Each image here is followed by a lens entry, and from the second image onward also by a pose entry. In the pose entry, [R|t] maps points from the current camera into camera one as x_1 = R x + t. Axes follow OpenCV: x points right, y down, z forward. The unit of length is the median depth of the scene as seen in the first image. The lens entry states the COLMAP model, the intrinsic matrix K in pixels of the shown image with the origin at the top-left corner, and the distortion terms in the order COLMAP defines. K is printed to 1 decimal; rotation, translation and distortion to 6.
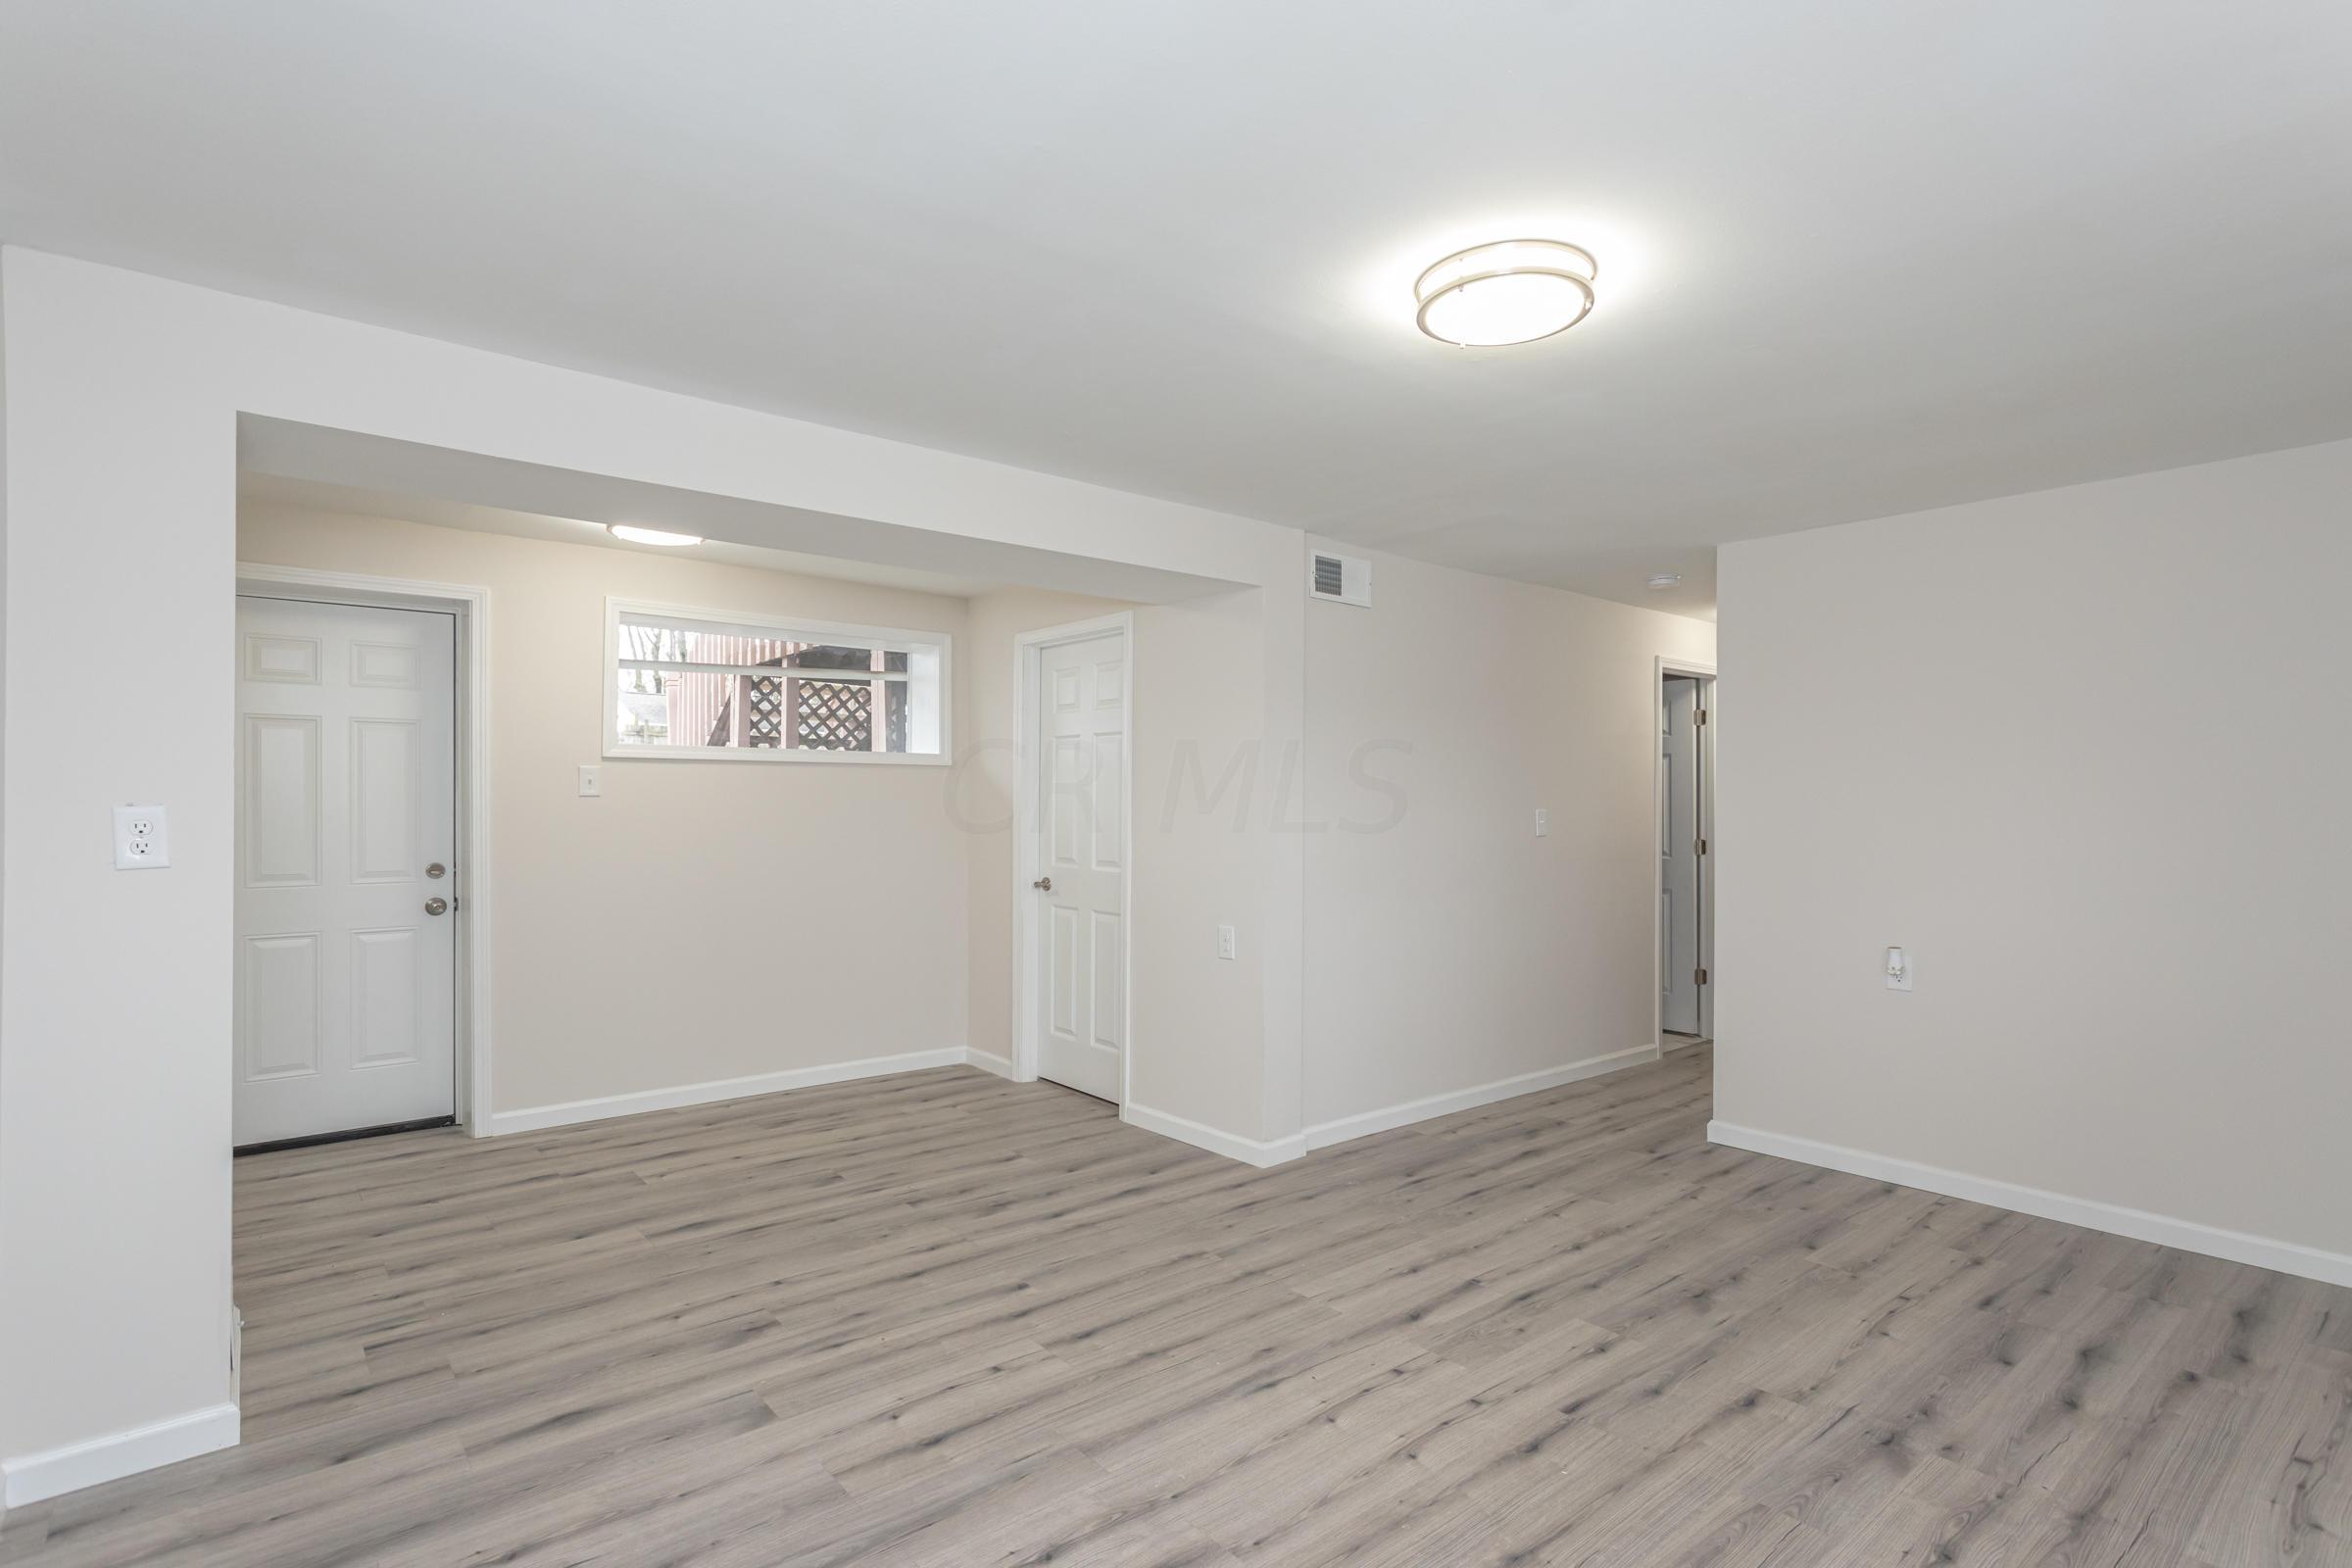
lens RADIAL K [[1148.5, 0, 1206.0], [0, 1148.5, 794.1], [0, 0, 1]] dist [-0.000195, 0.001508]
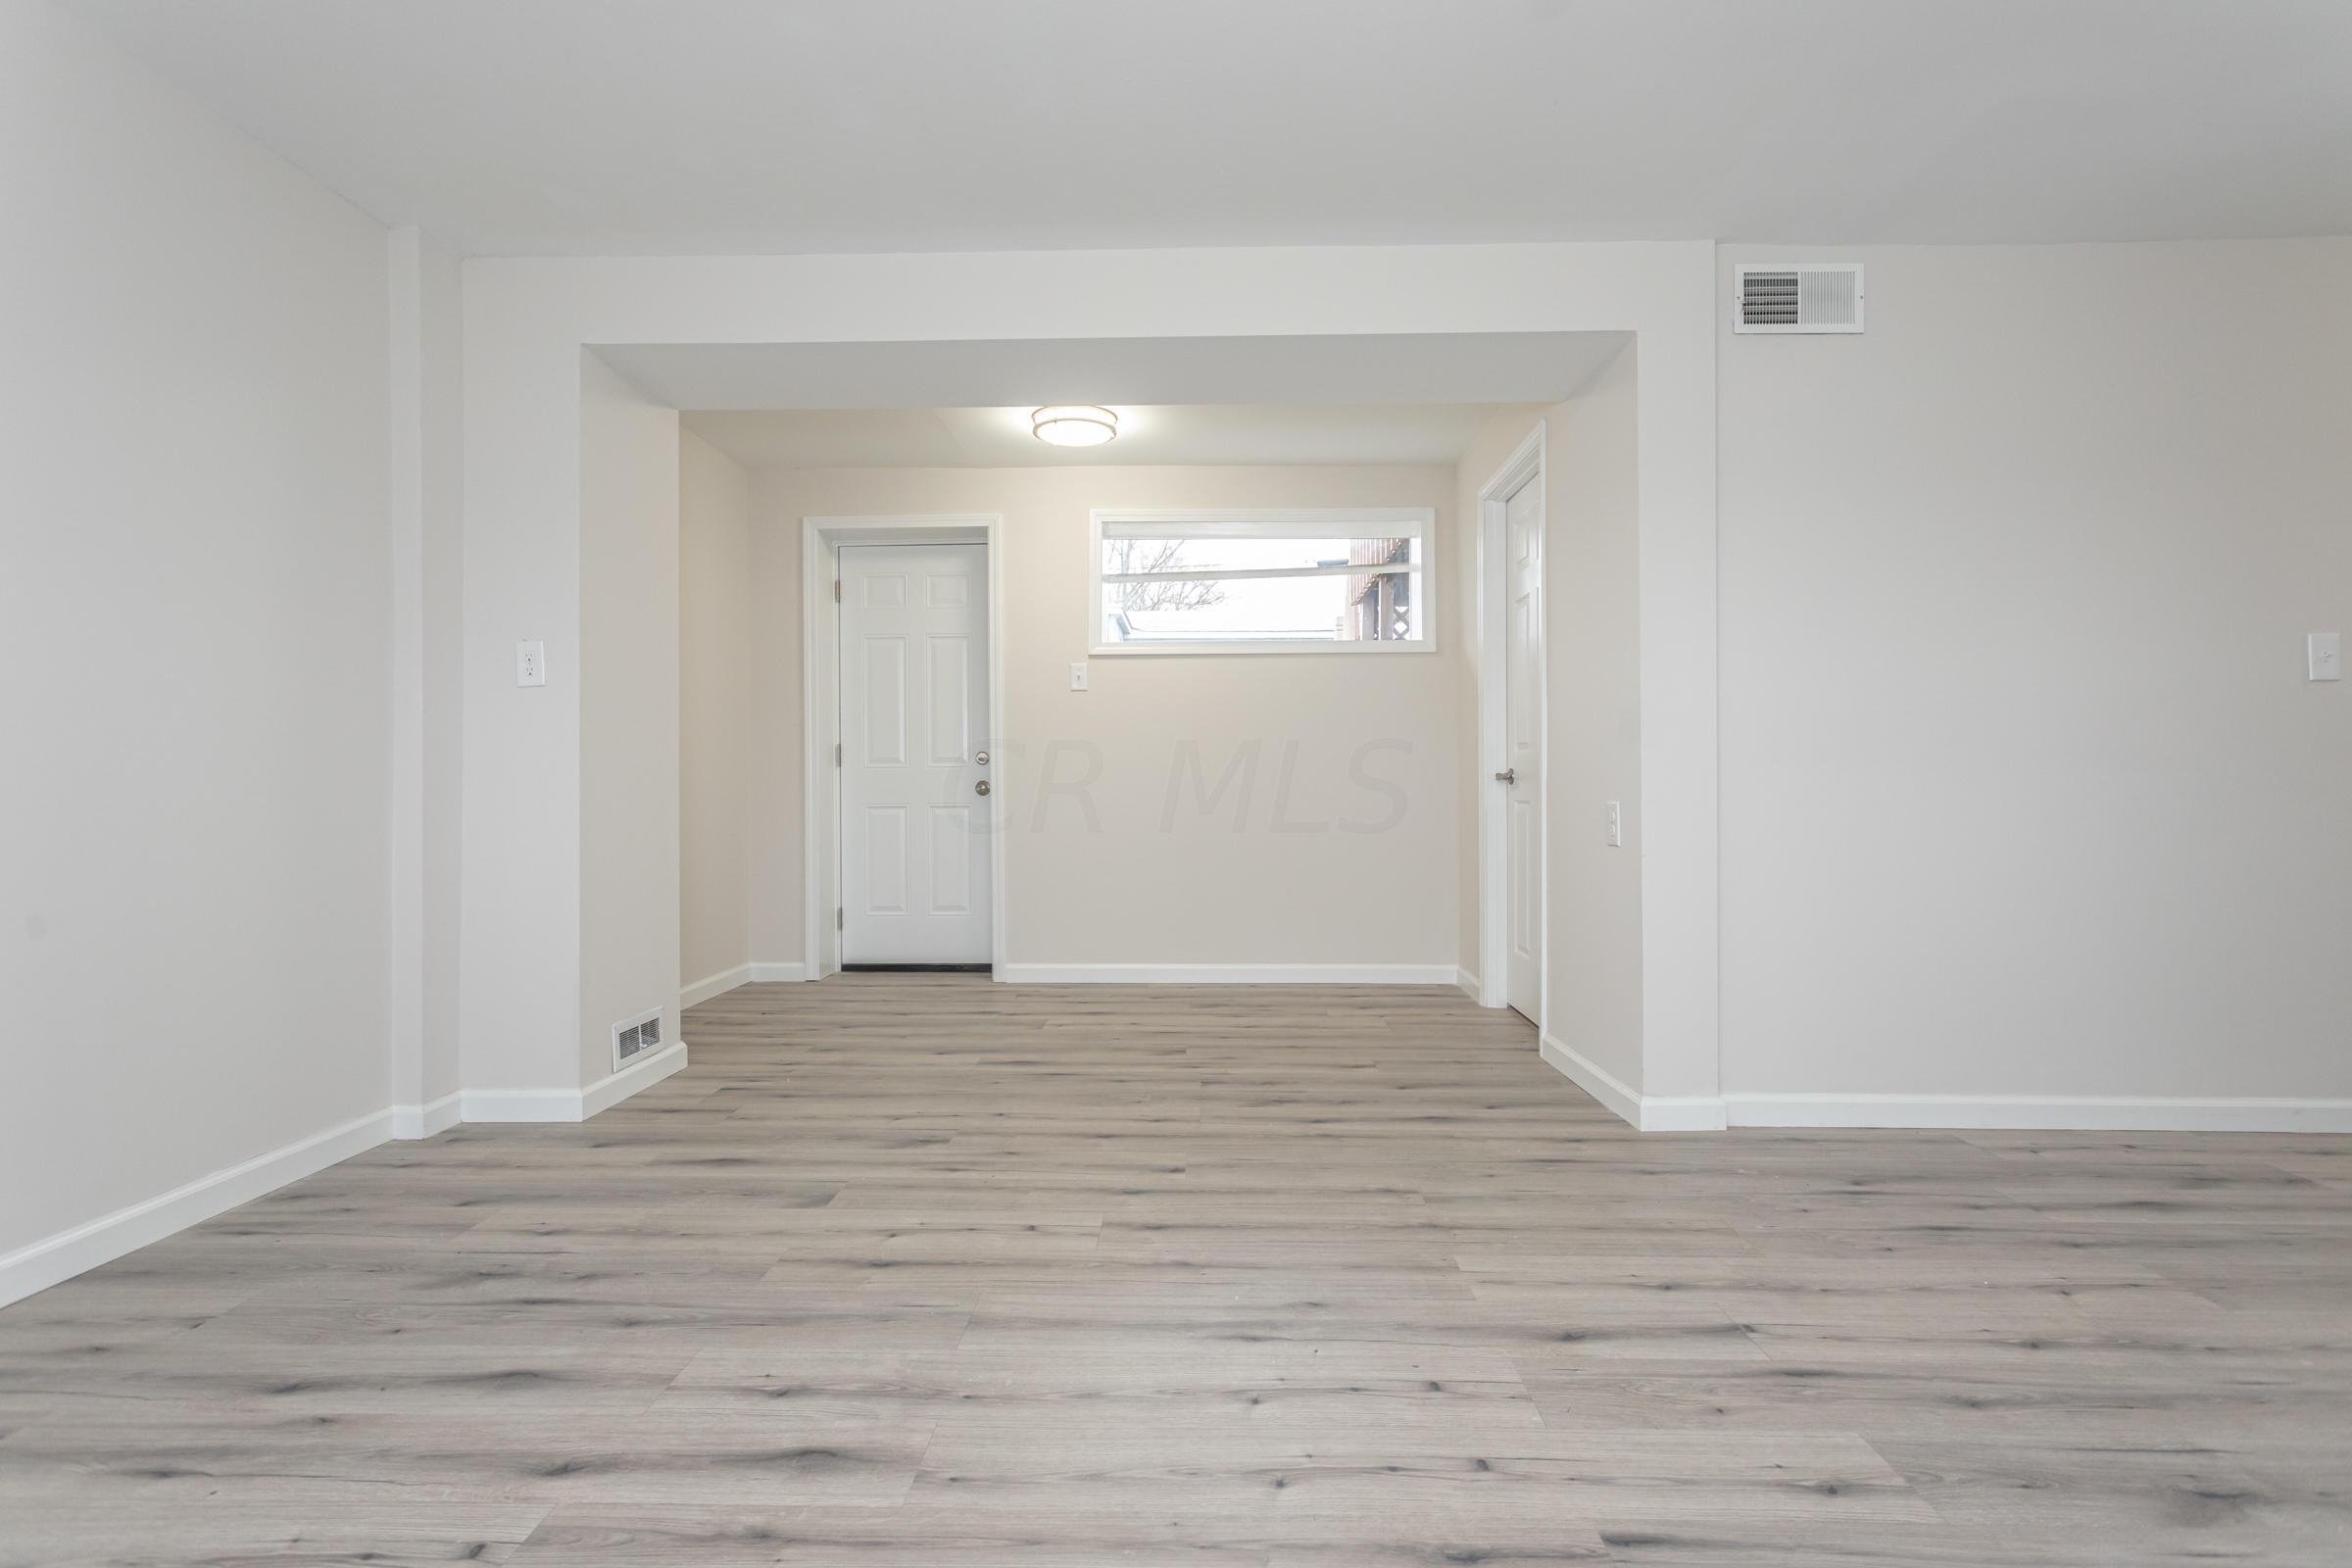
lens RADIAL K [[1148.5, 0, 1181.4], [0, 1148.5, 766.0], [0, 0, 1]] dist [-0.000195, 0.001508]
pose [[0.747143, -0.015287, -0.664488, 0.390743], [0.011059, 0.999883, -0.010569, 0.123849], [0.664572, 0.000548, 0.747224, 0.329816]]
